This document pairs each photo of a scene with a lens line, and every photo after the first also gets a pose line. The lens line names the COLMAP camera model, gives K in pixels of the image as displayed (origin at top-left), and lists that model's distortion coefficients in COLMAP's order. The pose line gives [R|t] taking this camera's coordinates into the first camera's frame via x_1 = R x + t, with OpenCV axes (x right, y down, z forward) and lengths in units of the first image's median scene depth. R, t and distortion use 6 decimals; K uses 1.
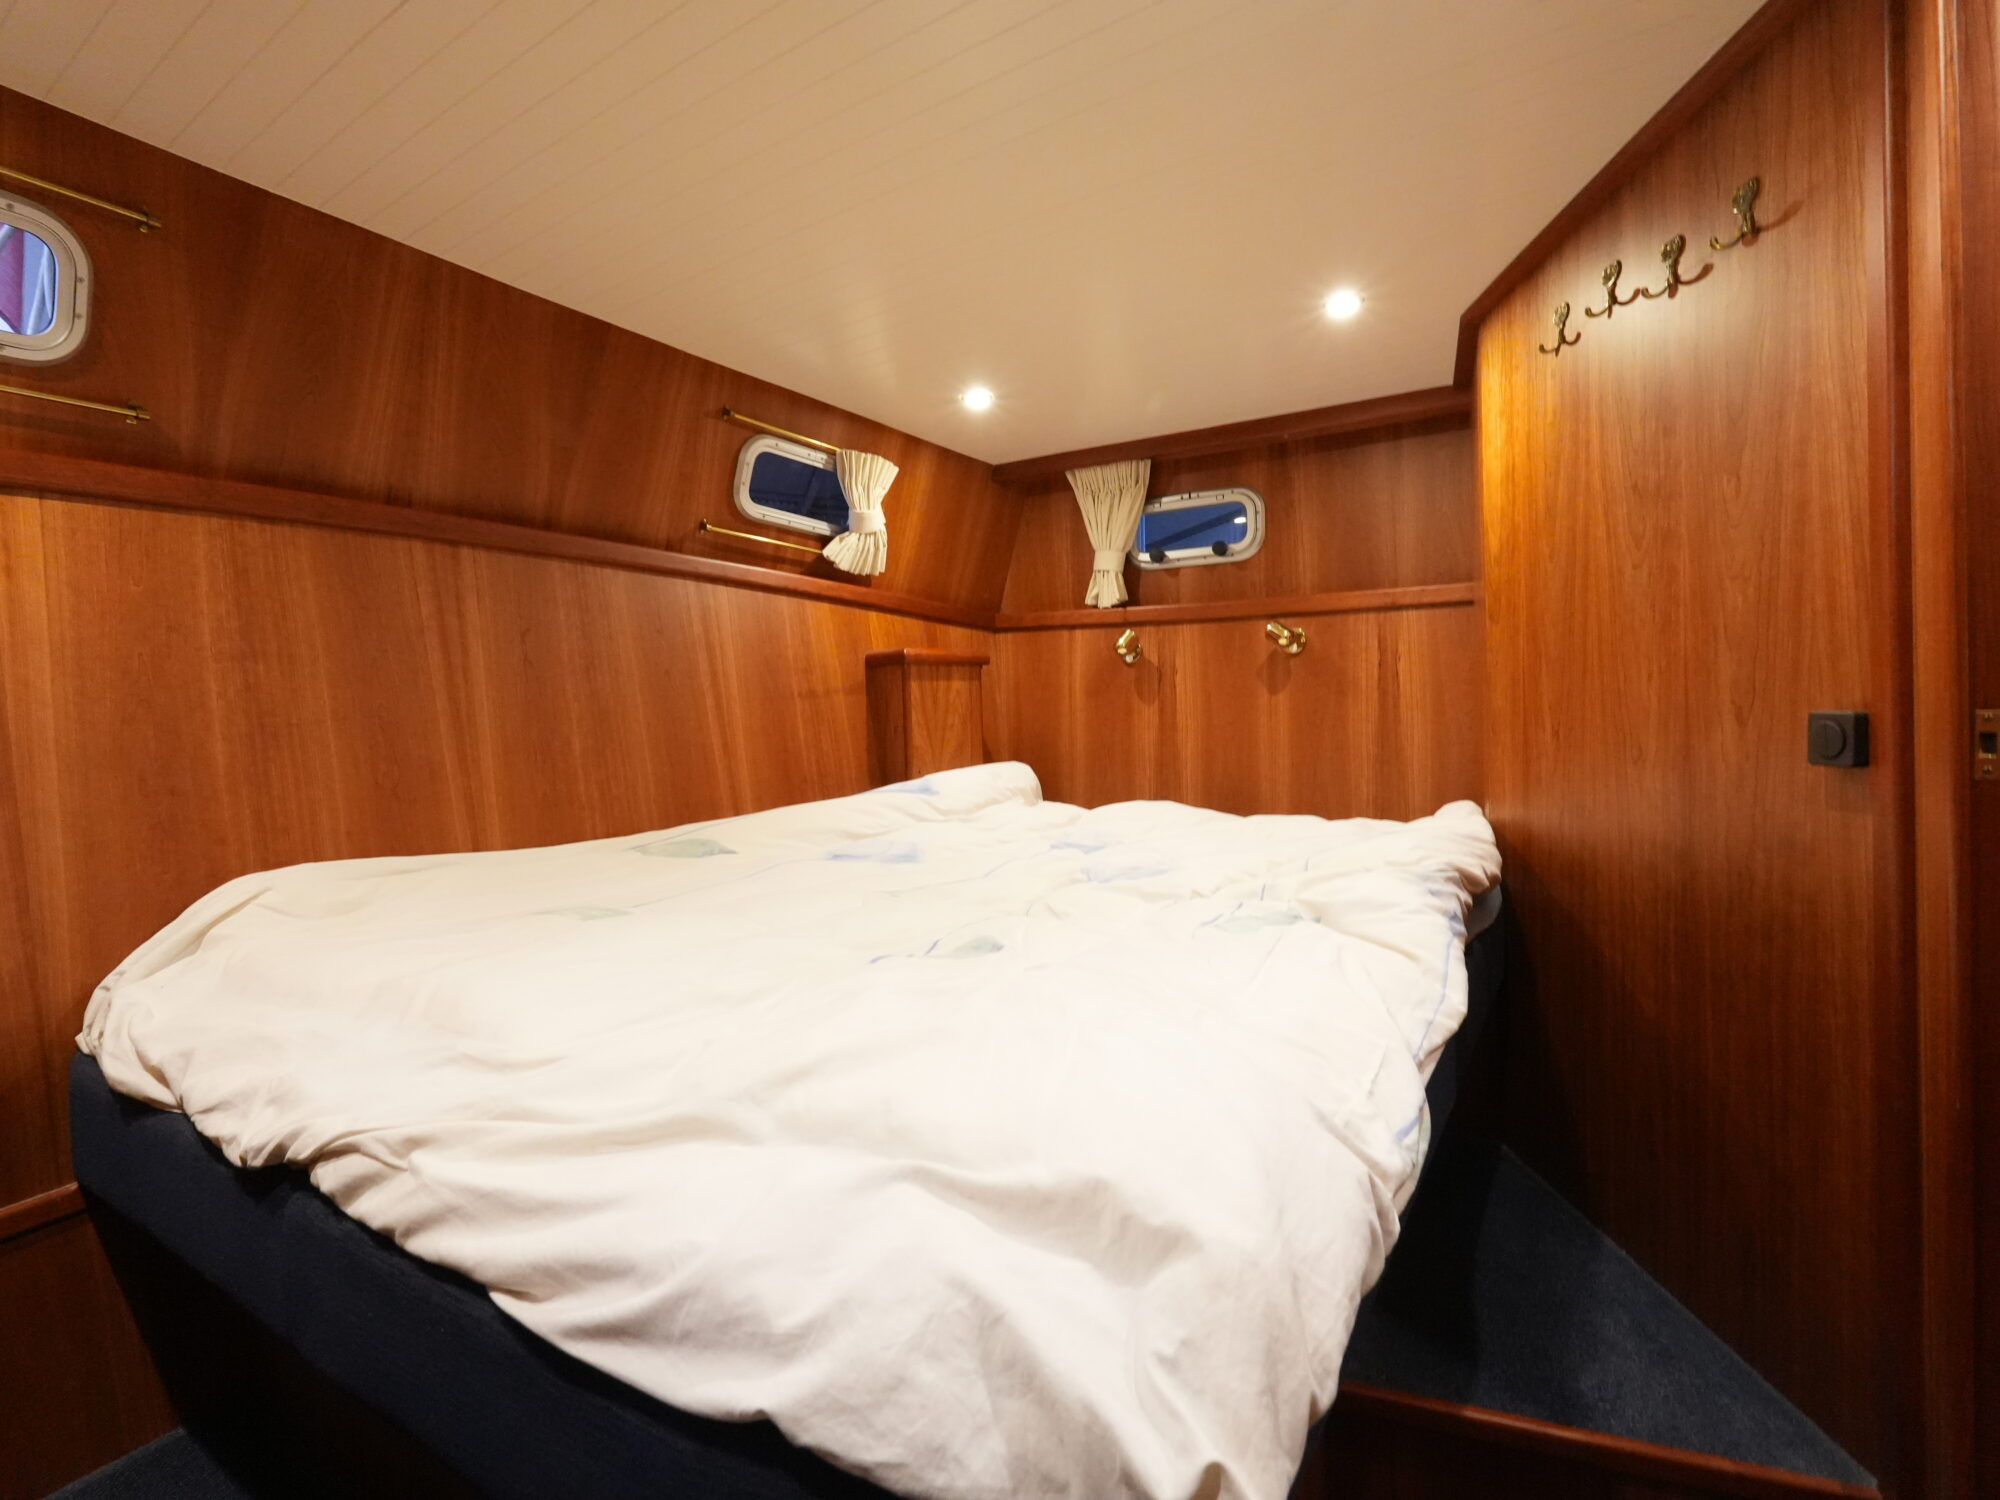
lens RADIAL K [[938.0, 0, 996.5], [0, 938.0, 739.2], [0, 0, 1]] dist [-0.002182, -0.000374]
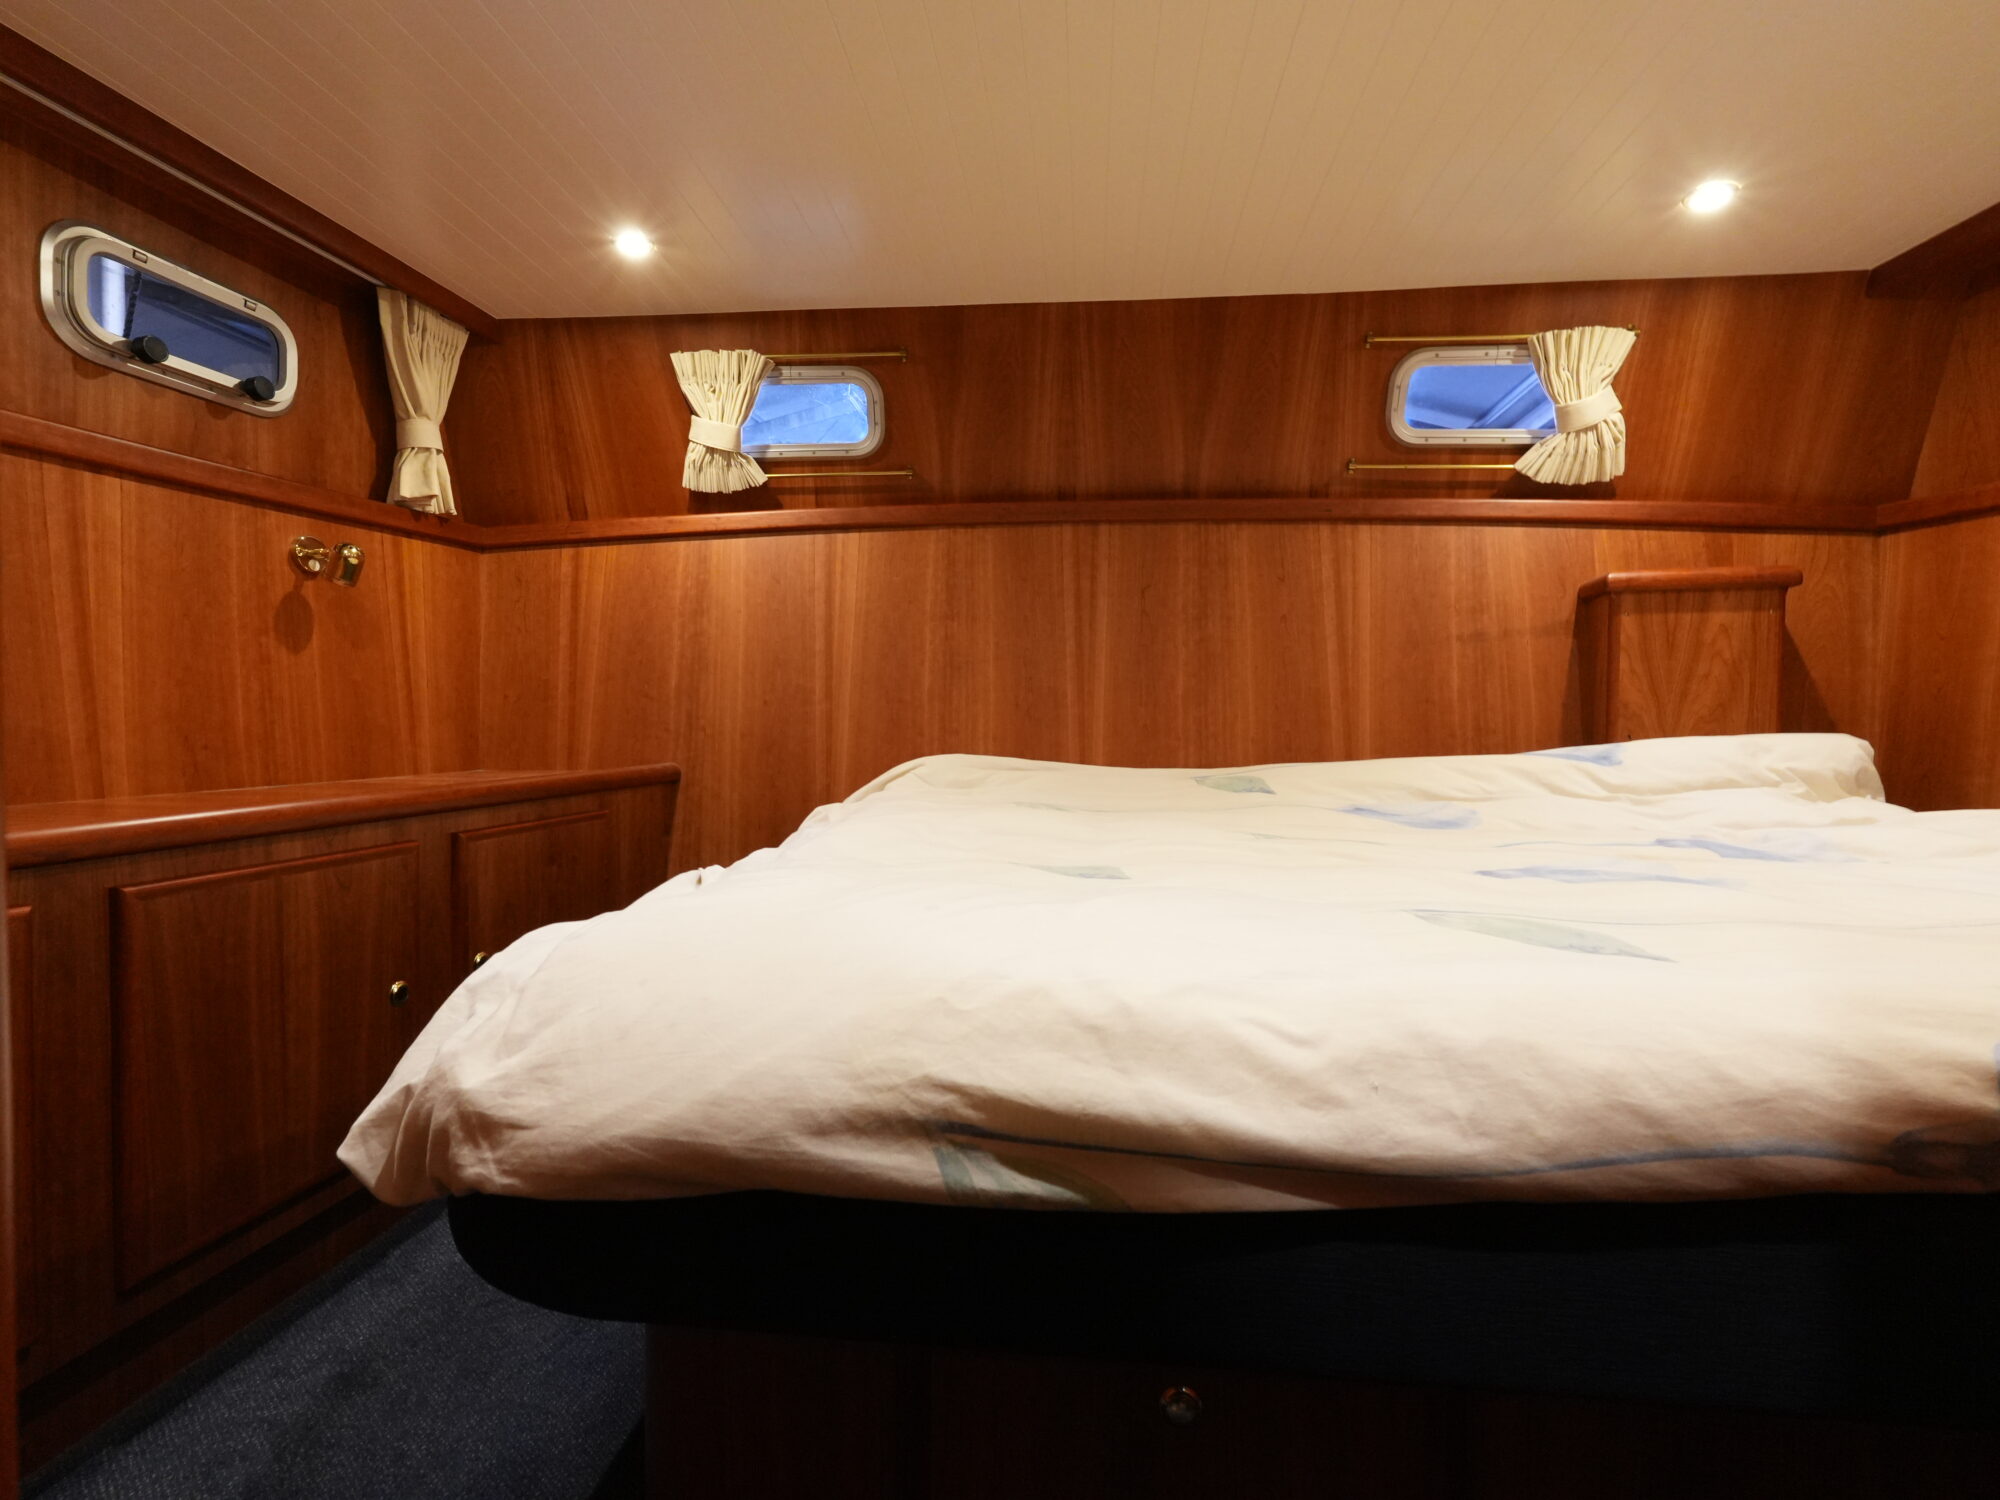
lens RADIAL K [[923.6, 0, 996.2], [0, 923.6, 729.5], [0, 0, 1]] dist [-0.000845, -0.000163]
pose [[0.458166, 0.047707, -0.887585, 0.463577], [-0.039175, 0.998672, 0.033456, 0.033146], [0.888003, 0.019442, 0.459427, 0.296154]]
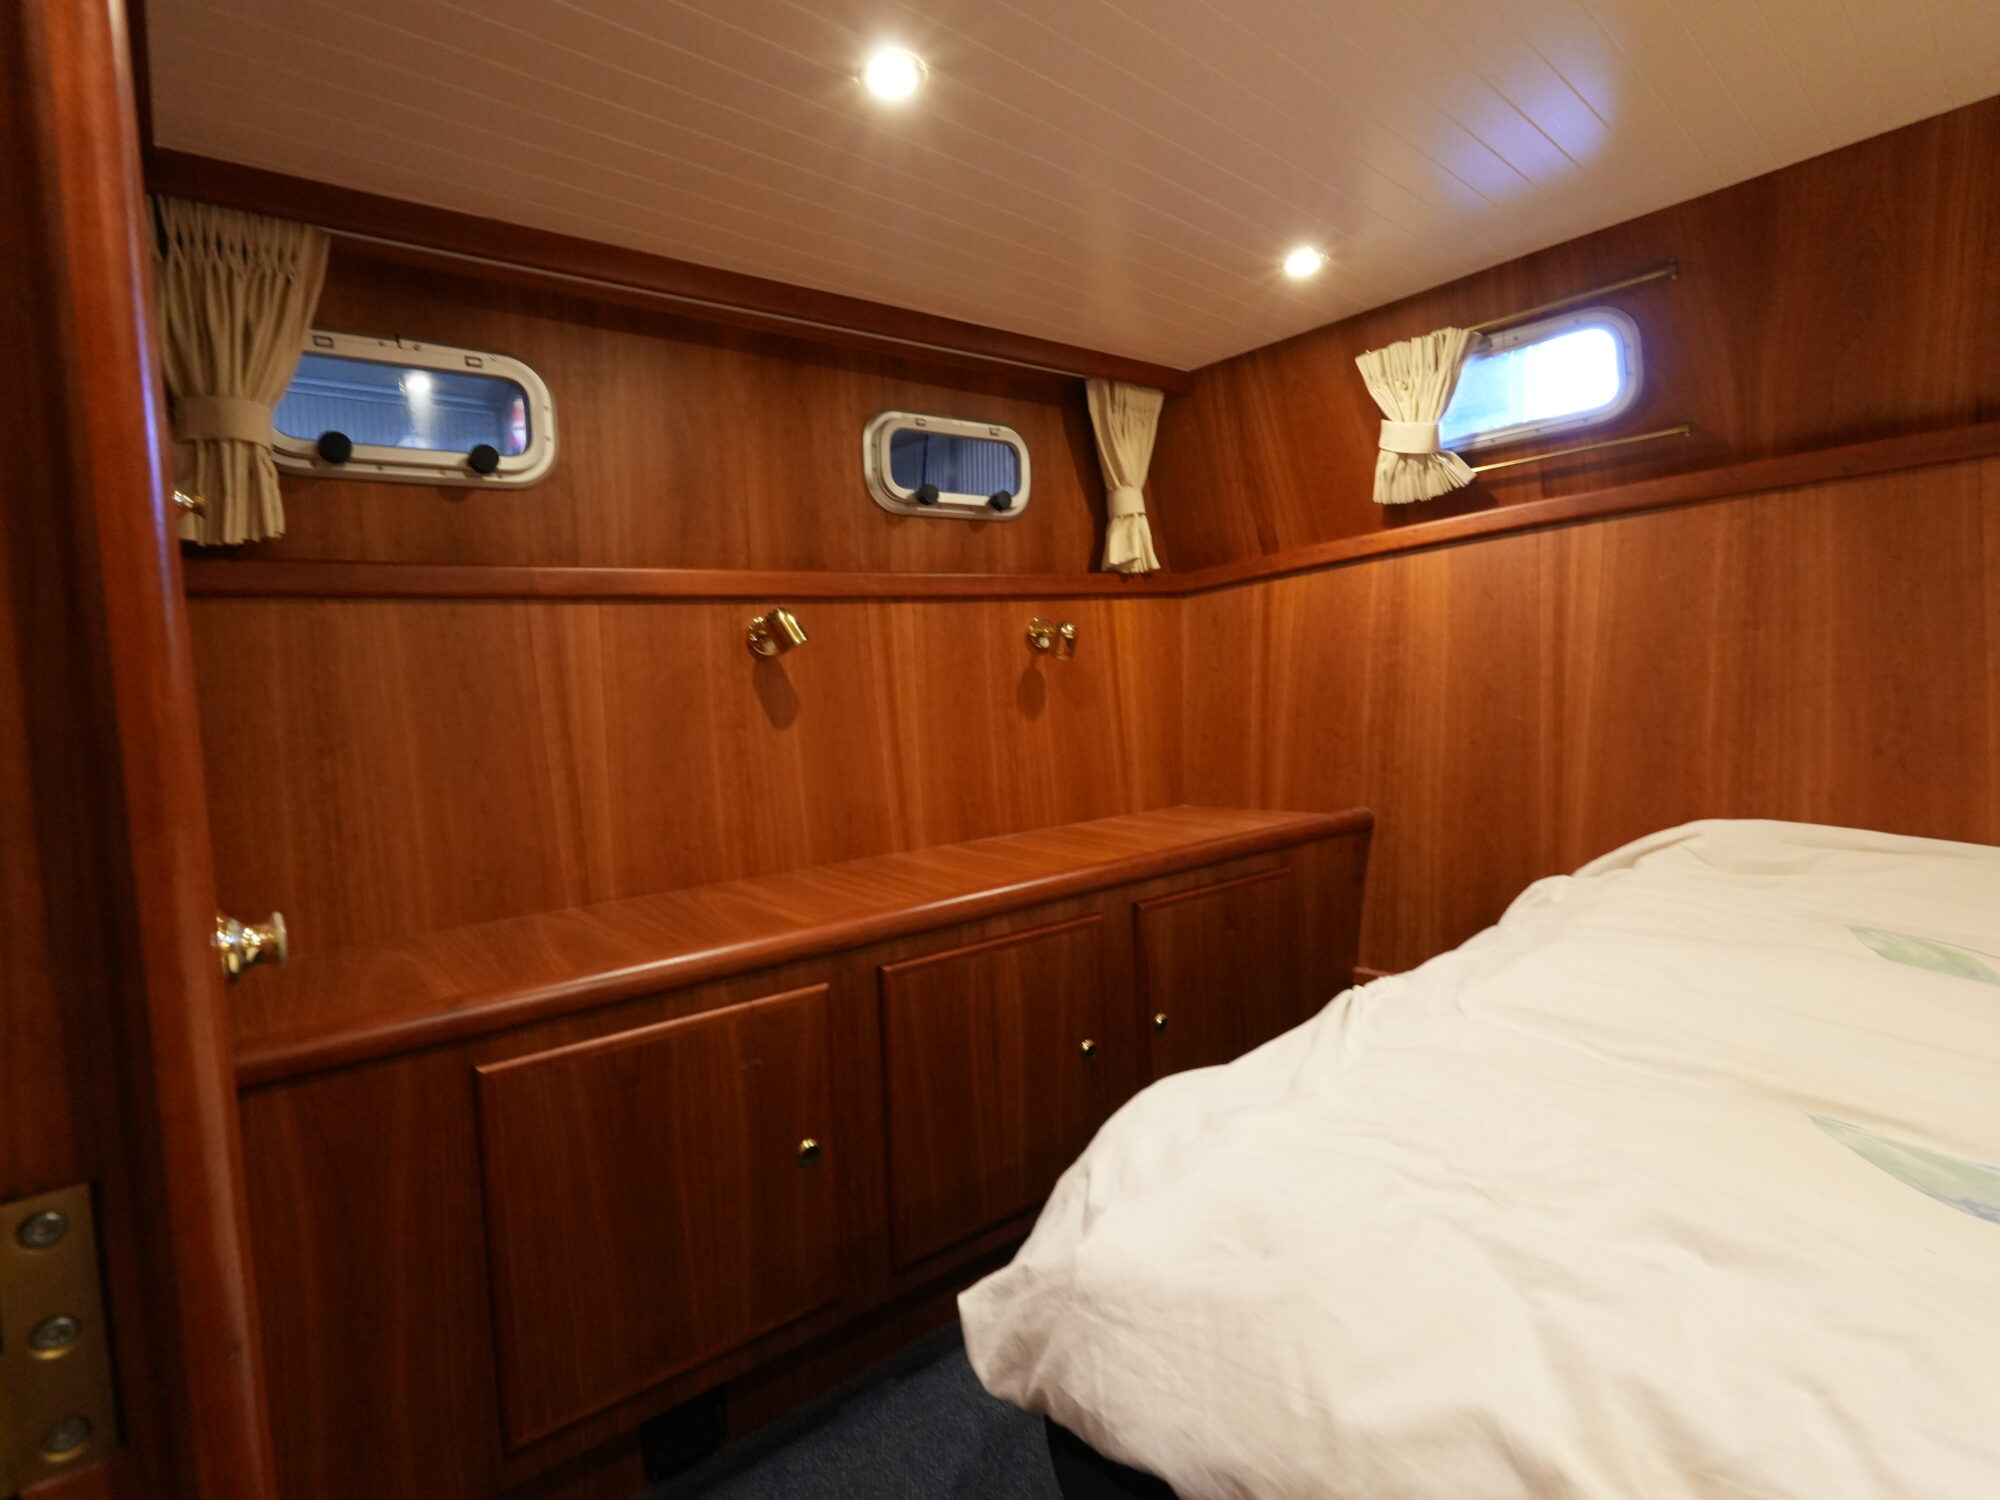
lens RADIAL K [[934.4, 0, 994.0], [0, 934.4, 752.0], [0, 0, 1]] dist [-0.004057, -0.000533]
pose [[-0.280427, 0.103586, -0.954270, 0.394116], [0.024735, 0.994610, 0.100696, -0.055901], [0.959557, 0.004634, -0.281477, 0.361834]]
